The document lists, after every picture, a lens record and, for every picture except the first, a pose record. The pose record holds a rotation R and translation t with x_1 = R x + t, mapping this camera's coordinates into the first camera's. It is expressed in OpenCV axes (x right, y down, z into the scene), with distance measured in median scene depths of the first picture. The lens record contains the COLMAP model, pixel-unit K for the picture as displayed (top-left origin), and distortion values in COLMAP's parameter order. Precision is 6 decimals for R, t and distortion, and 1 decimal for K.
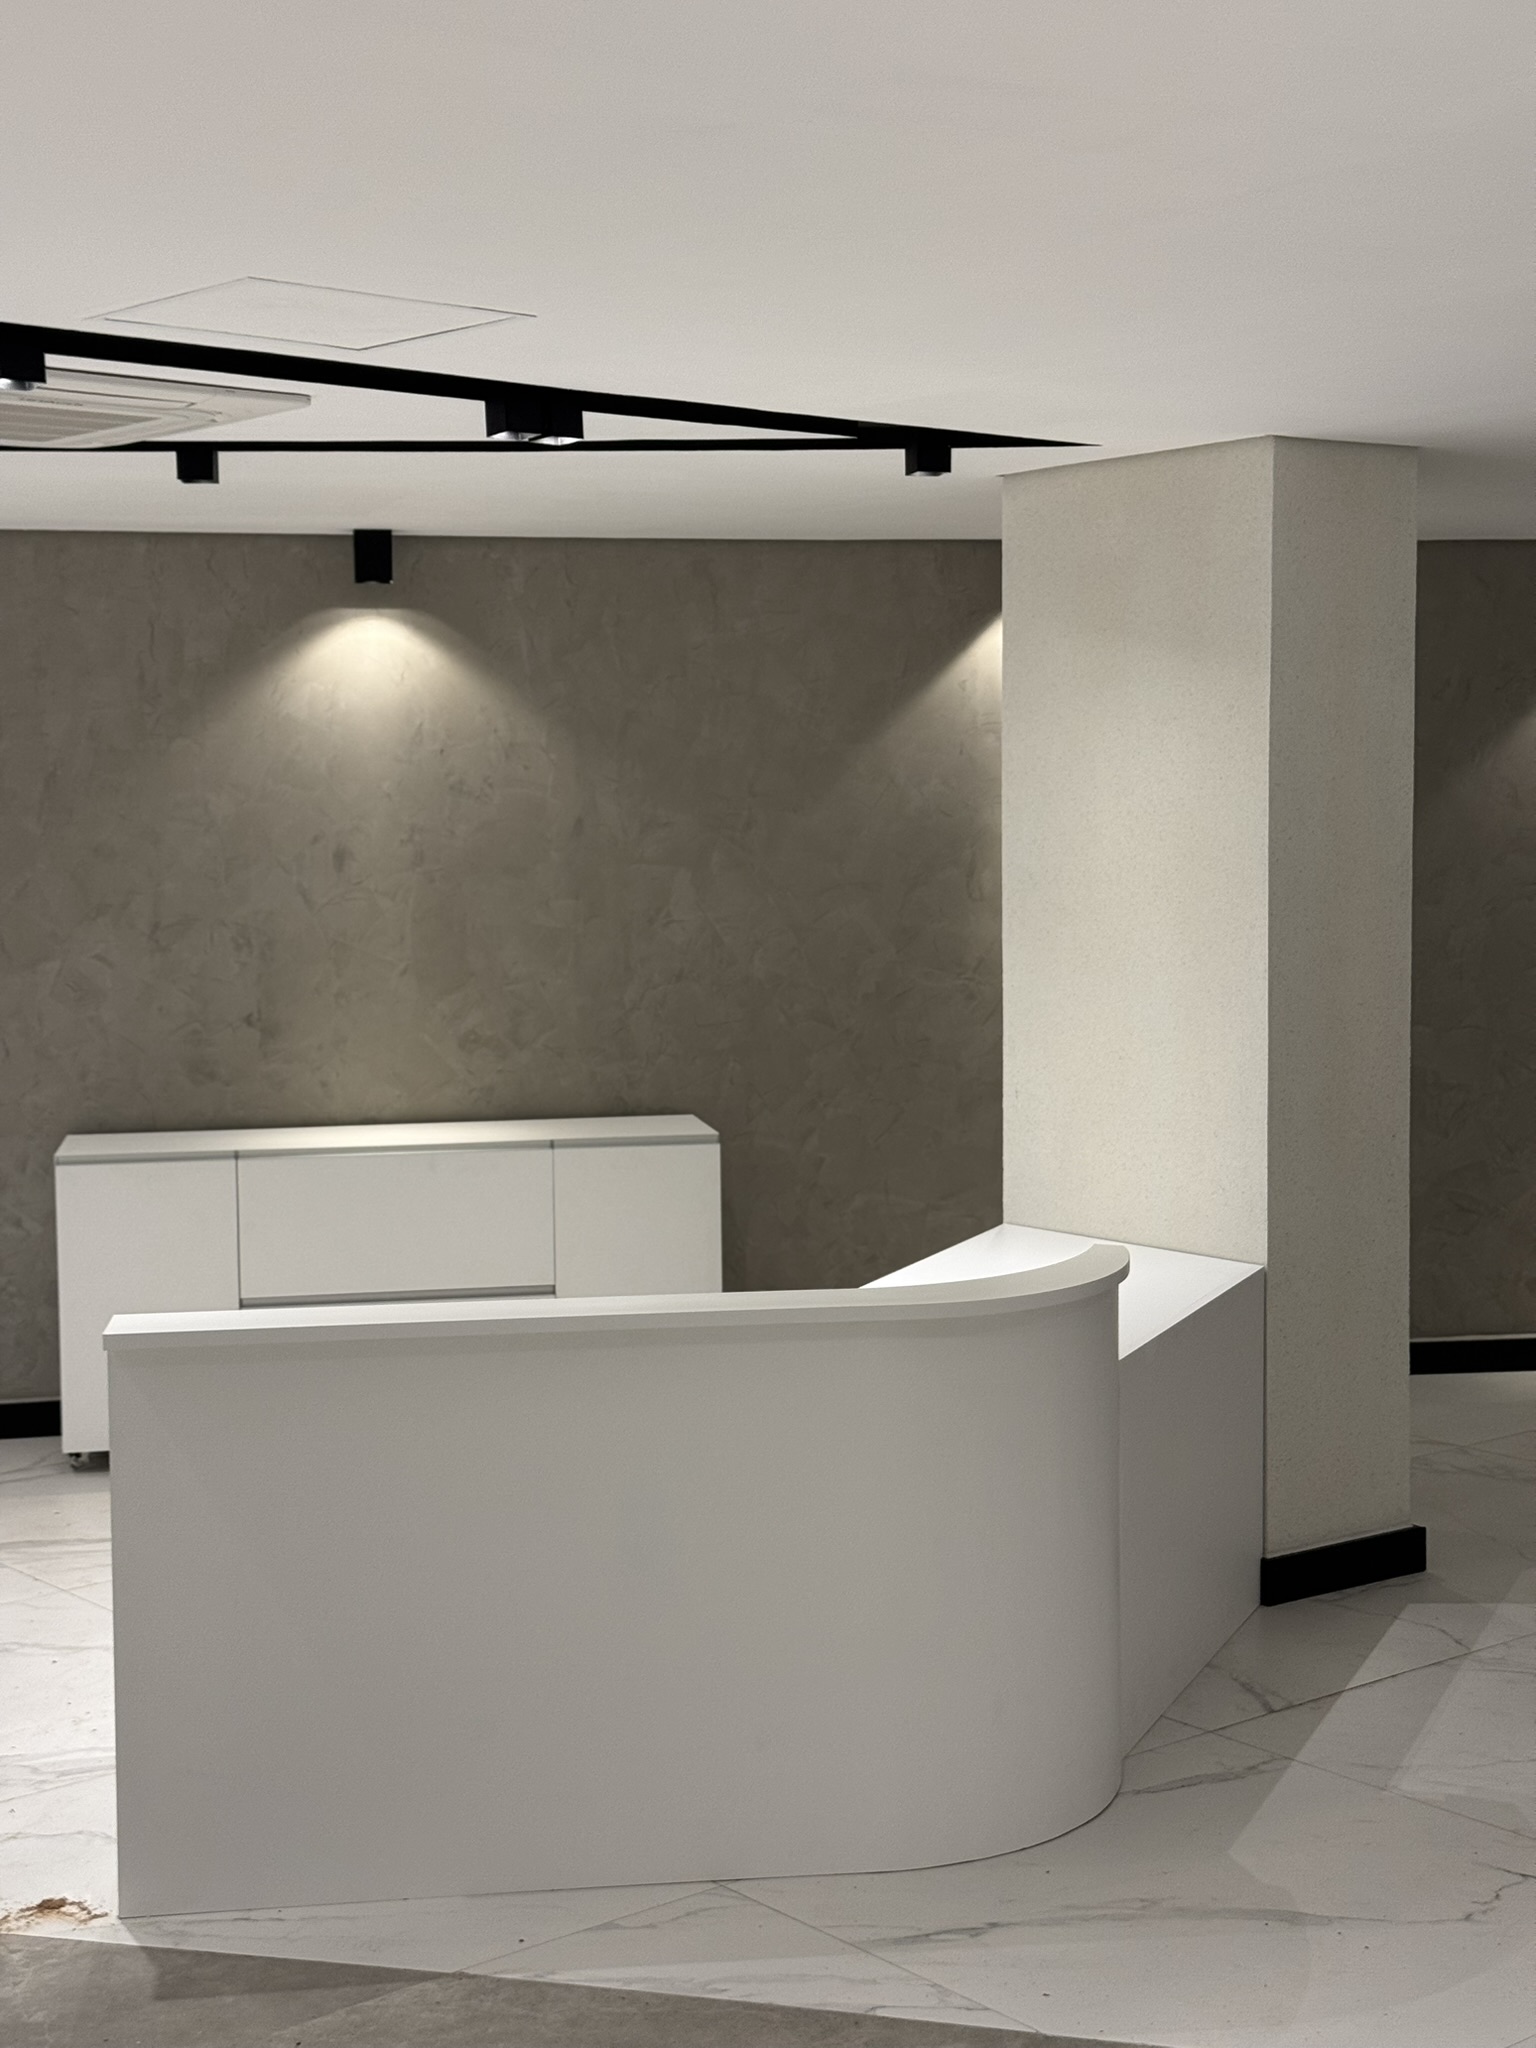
lens RADIAL K [[2863.0, 0, 758.2], [0, 2863.0, 1038.6], [0, 0, 1]] dist [0.125102, 0.000000]
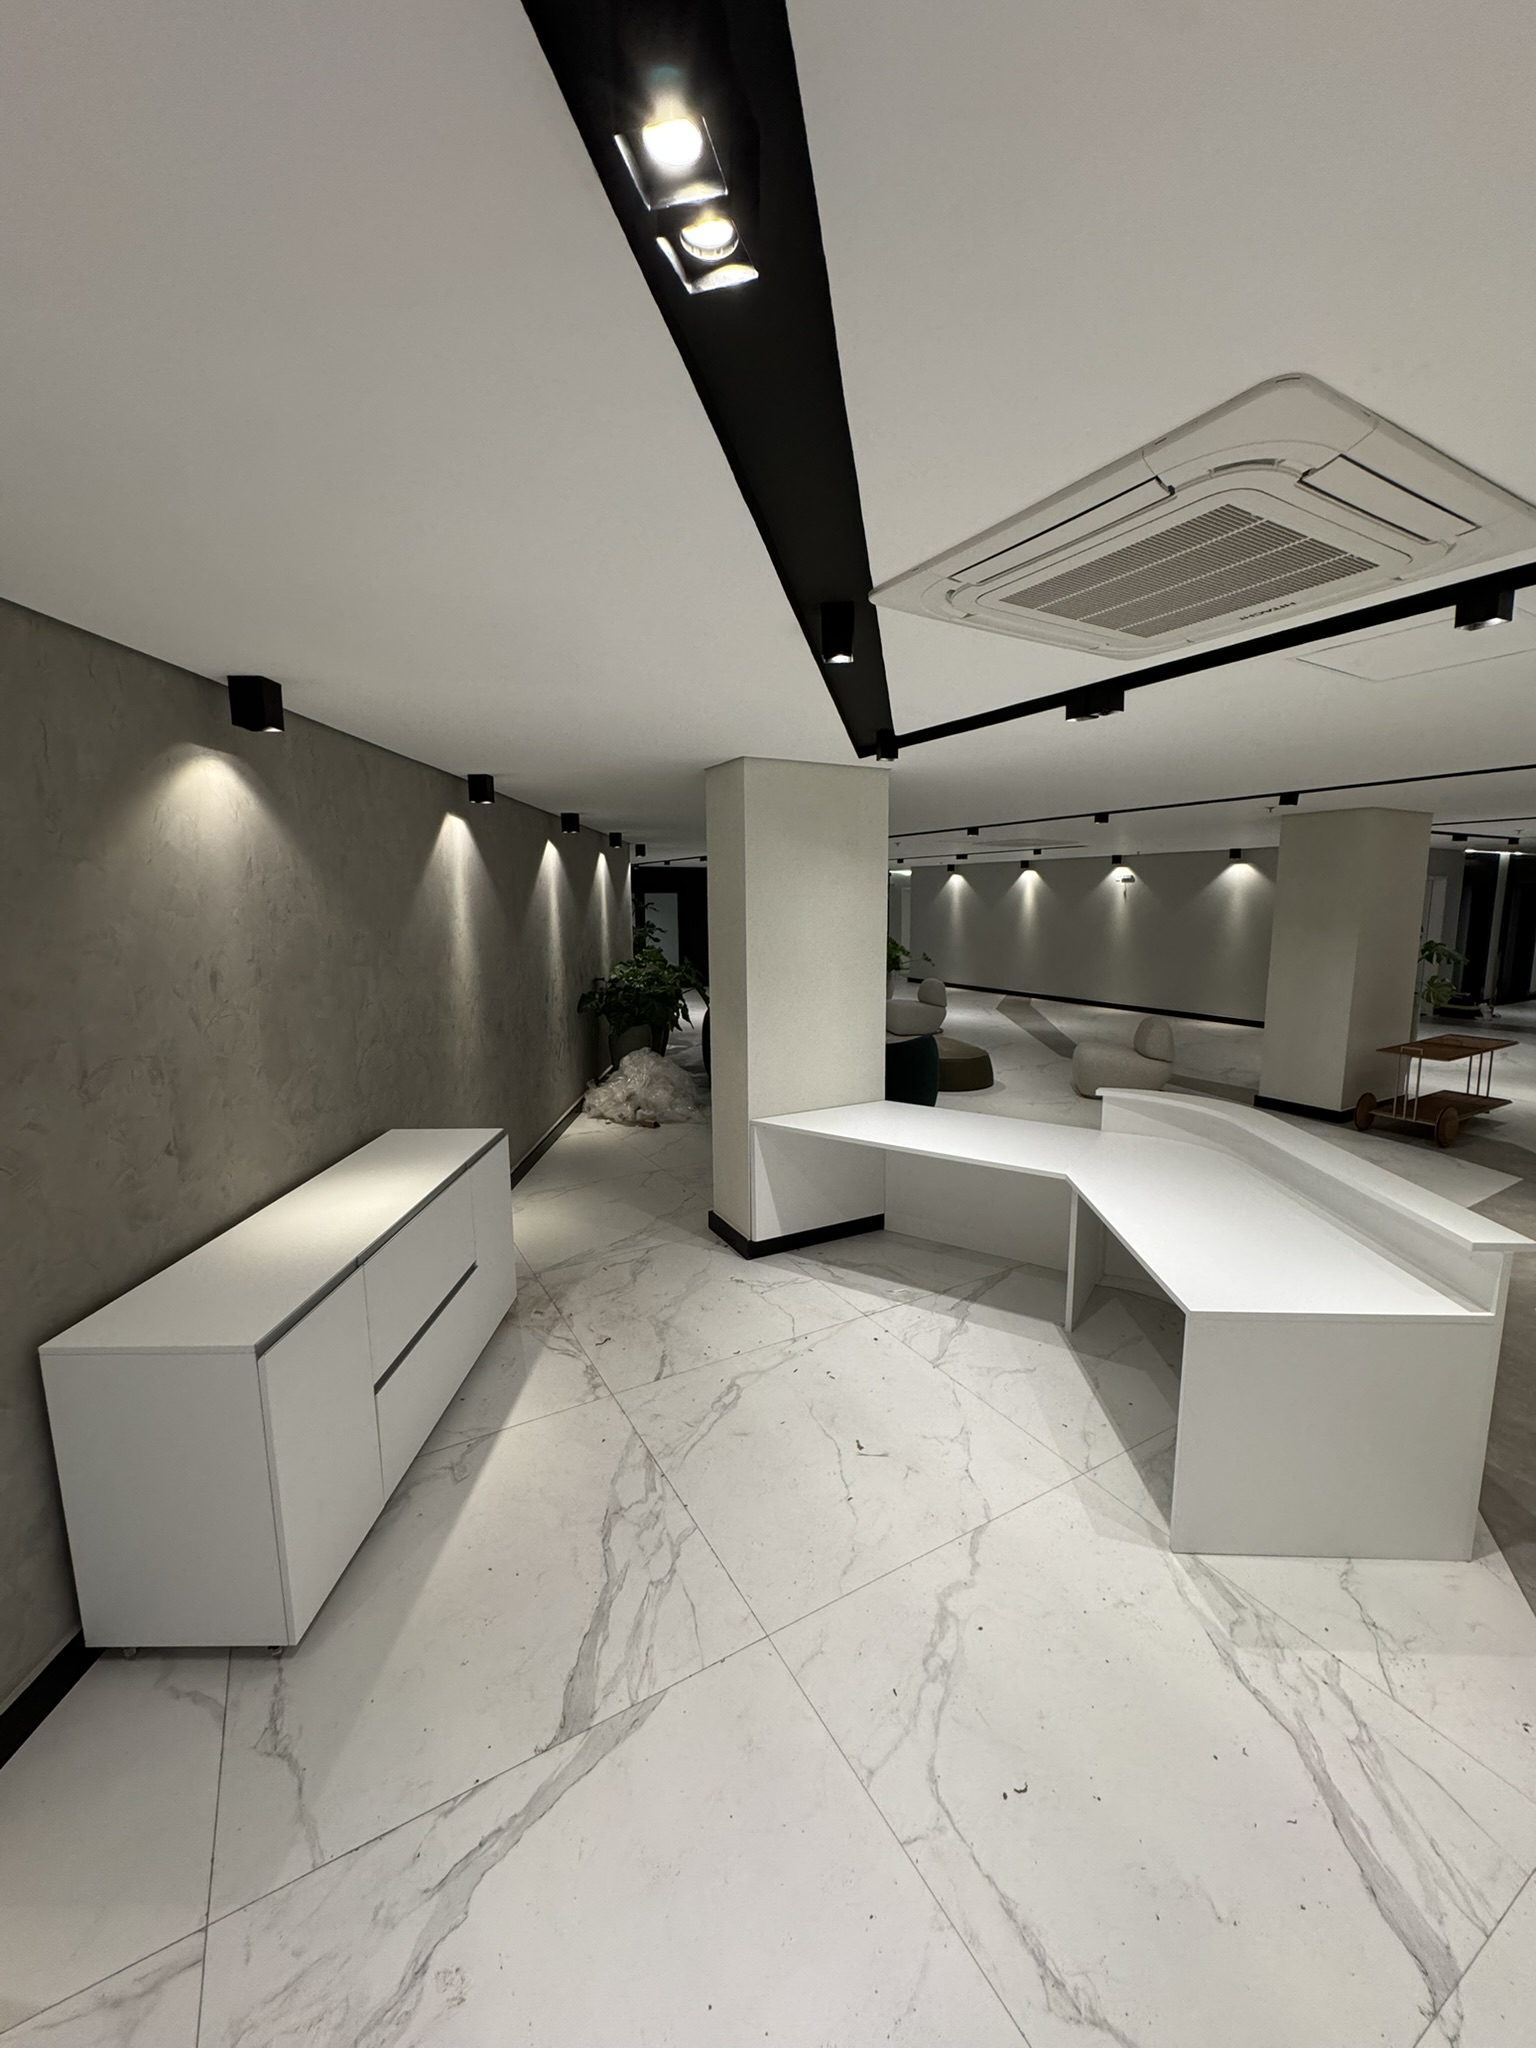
lens RADIAL K [[815.7, 0, 780.4], [0, 815.7, 1017.5], [0, 0, 1]] dist [0.000037, -0.000075]
pose [[0.161215, -0.133030, 0.977913, -0.414911], [0.081756, 0.989268, 0.121097, -0.068922], [-0.983527, 0.060428, 0.170361, 0.742176]]
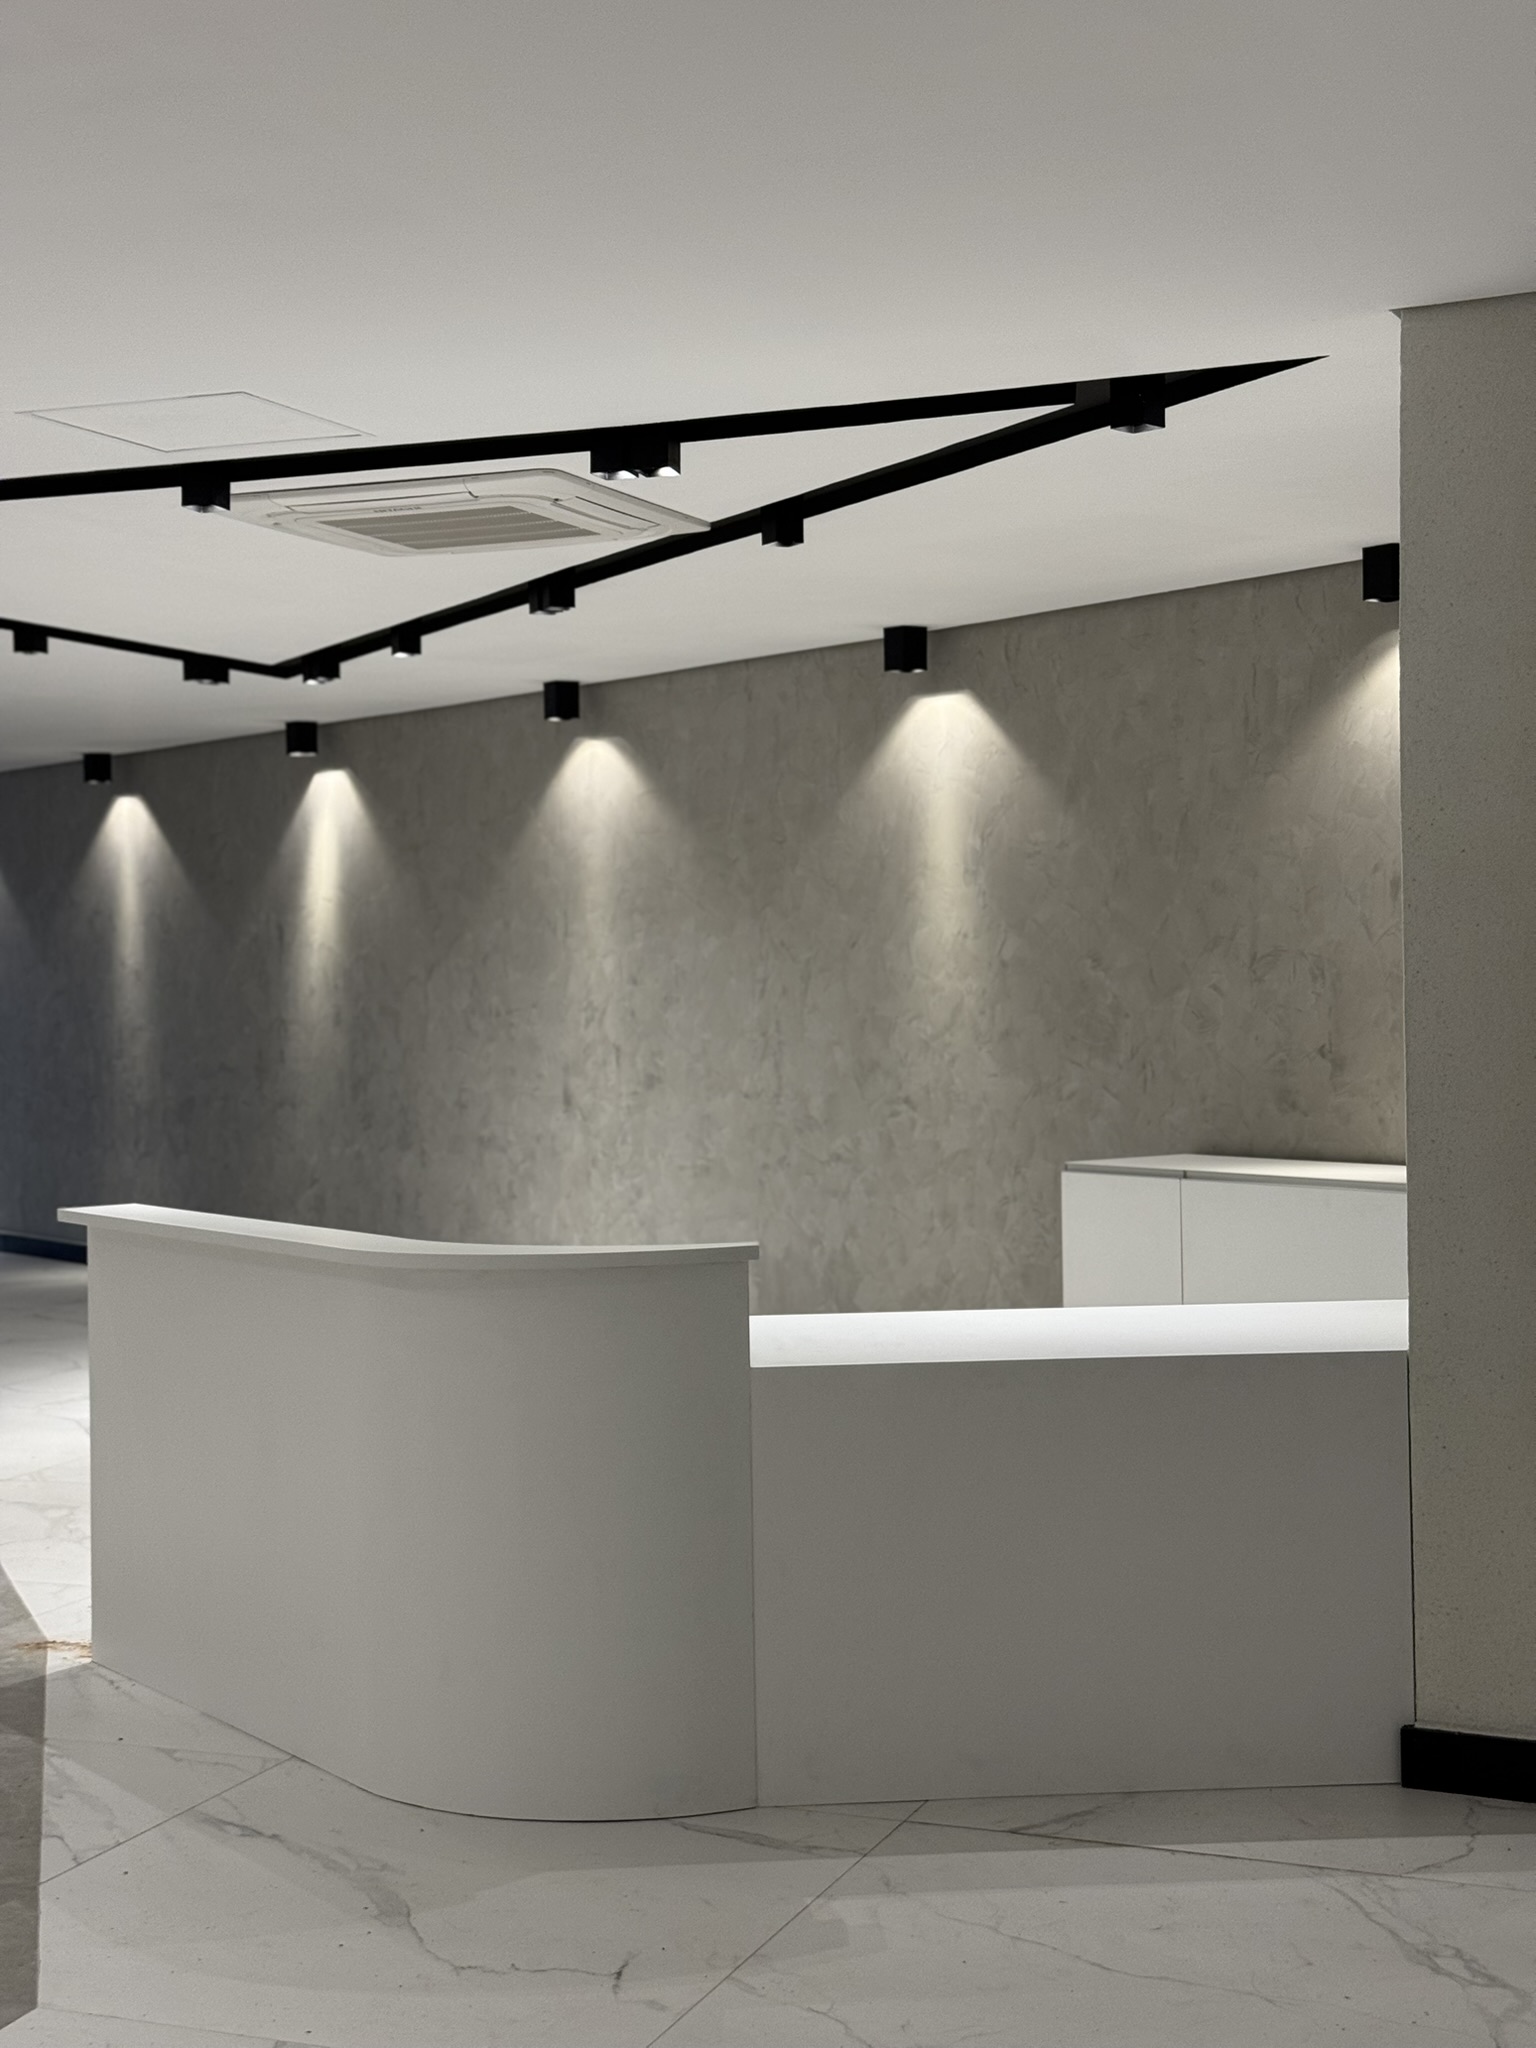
lens RADIAL K [[2863.0, 0, 761.9], [0, 2863.0, 1007.9], [0, 0, 1]] dist [0.125102, 0.000000]
pose [[0.470756, 0.012122, -0.882180, 0.612799], [-0.058368, 0.998143, -0.017432, 0.007303], [0.880330, 0.059697, 0.470590, 0.359724]]
